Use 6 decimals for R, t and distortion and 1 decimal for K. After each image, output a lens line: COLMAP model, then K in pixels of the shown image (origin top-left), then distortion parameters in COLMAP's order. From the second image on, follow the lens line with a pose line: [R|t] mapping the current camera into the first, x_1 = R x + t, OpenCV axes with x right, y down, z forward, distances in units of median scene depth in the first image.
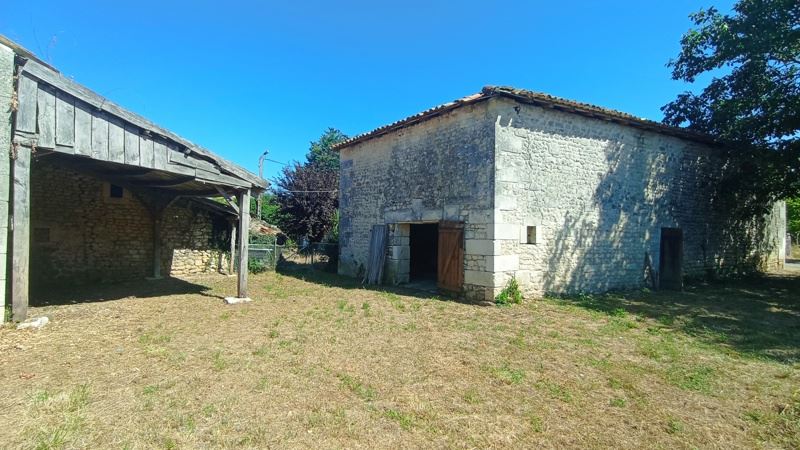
lens RADIAL K [[375.0, 0, 400.0], [0, 375.0, 225.0], [0, 0, 1]] dist [-0.002418, 0.000274]
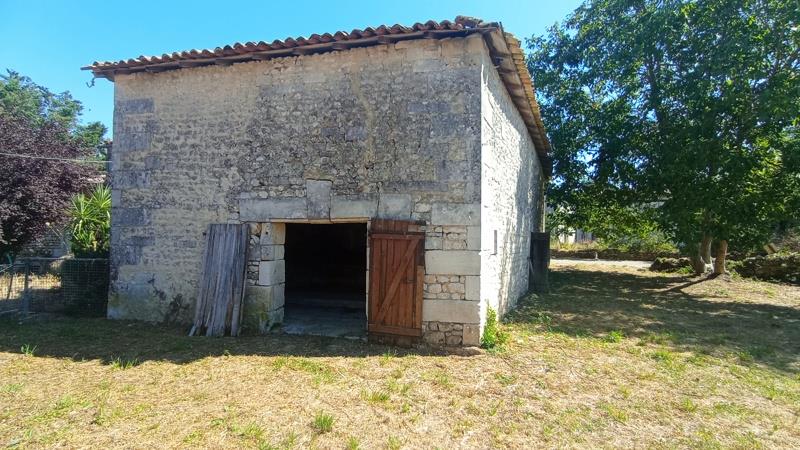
lens RADIAL K [[375.0, 0, 400.0], [0, 375.0, 225.0], [0, 0, 1]] dist [-0.002418, 0.000274]
pose [[0.797622, 0.017512, 0.602903, -0.209084], [-0.017327, 0.999831, -0.006118, 0.000619], [-0.602908, -0.005567, 0.797791, 0.467630]]
